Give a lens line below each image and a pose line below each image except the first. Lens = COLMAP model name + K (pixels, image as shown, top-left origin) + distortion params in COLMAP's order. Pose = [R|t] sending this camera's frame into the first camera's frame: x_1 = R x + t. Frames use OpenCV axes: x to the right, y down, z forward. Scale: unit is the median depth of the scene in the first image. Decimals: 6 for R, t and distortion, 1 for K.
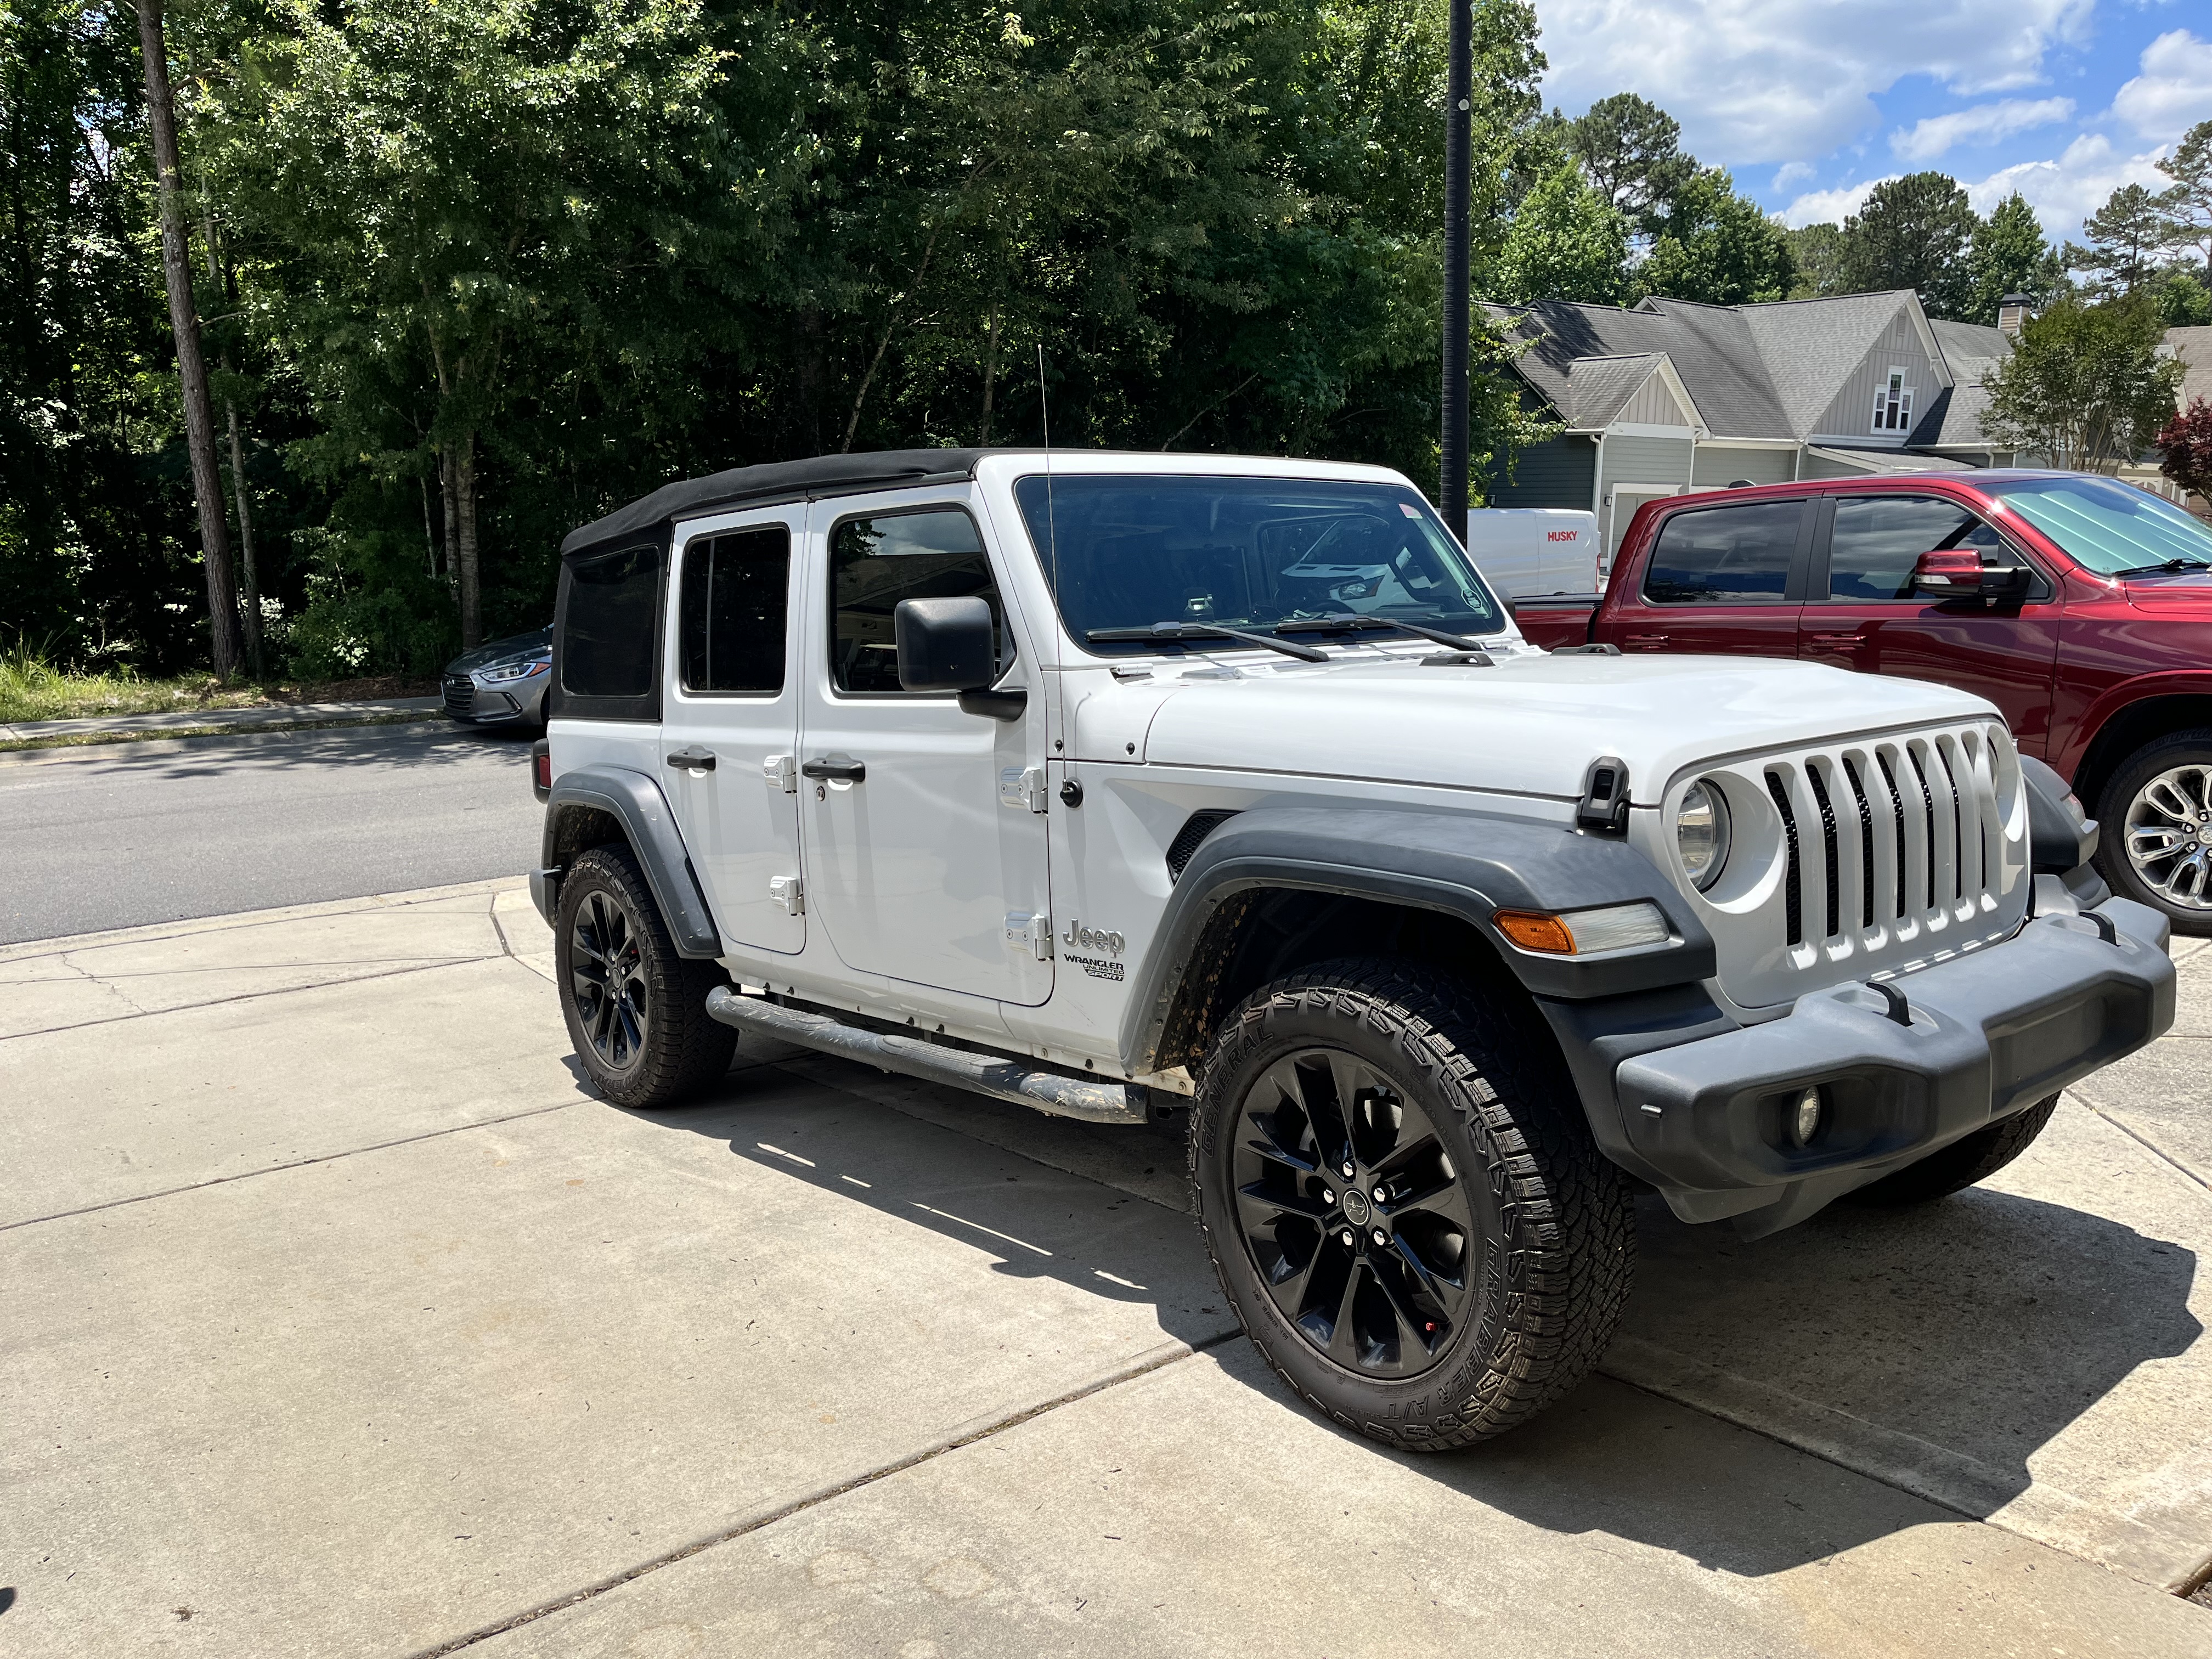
lens RADIAL K [[1678.3, 0, 1106.0], [0, 1678.3, 829.5], [0, 0, 1]] dist [0.080711, -0.112359]
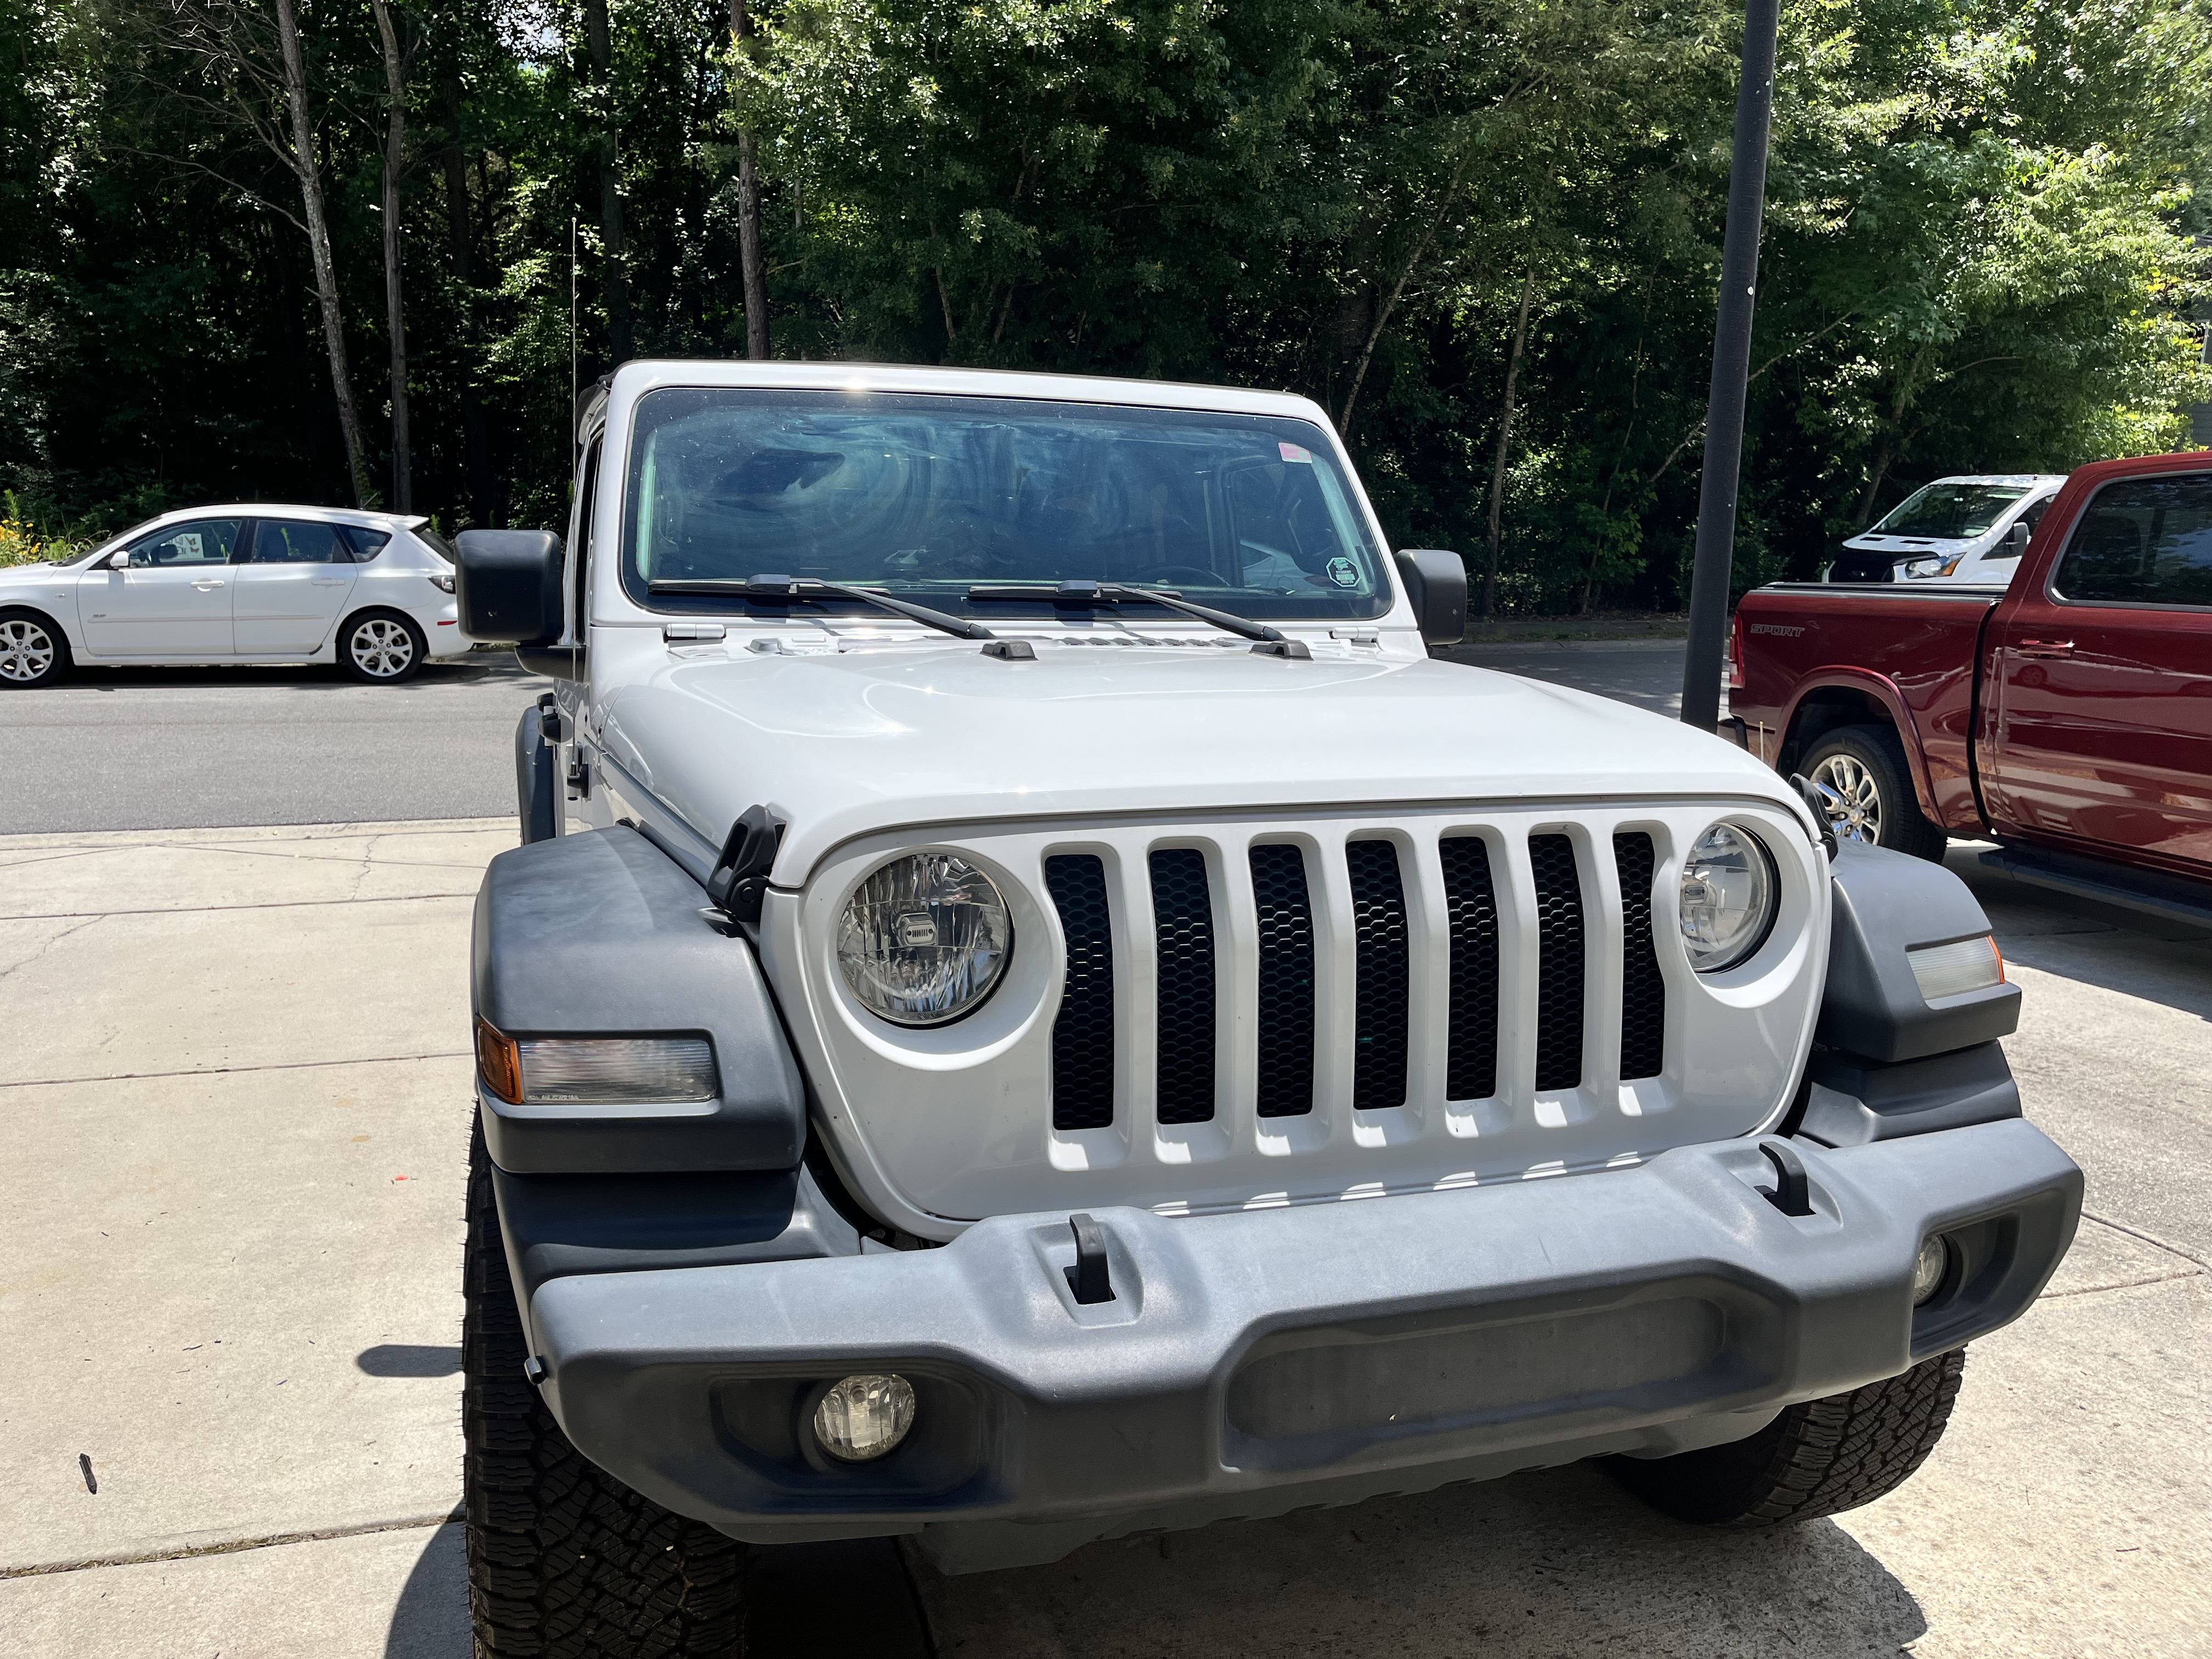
lens RADIAL K [[1678.3, 0, 1106.0], [0, 1678.3, 829.5], [0, 0, 1]] dist [0.080711, -0.112359]
pose [[0.930859, 0.104784, -0.350031, 0.456746], [-0.095603, 0.994470, 0.043460, -0.052646], [0.352649, -0.006991, 0.935730, 0.304026]]
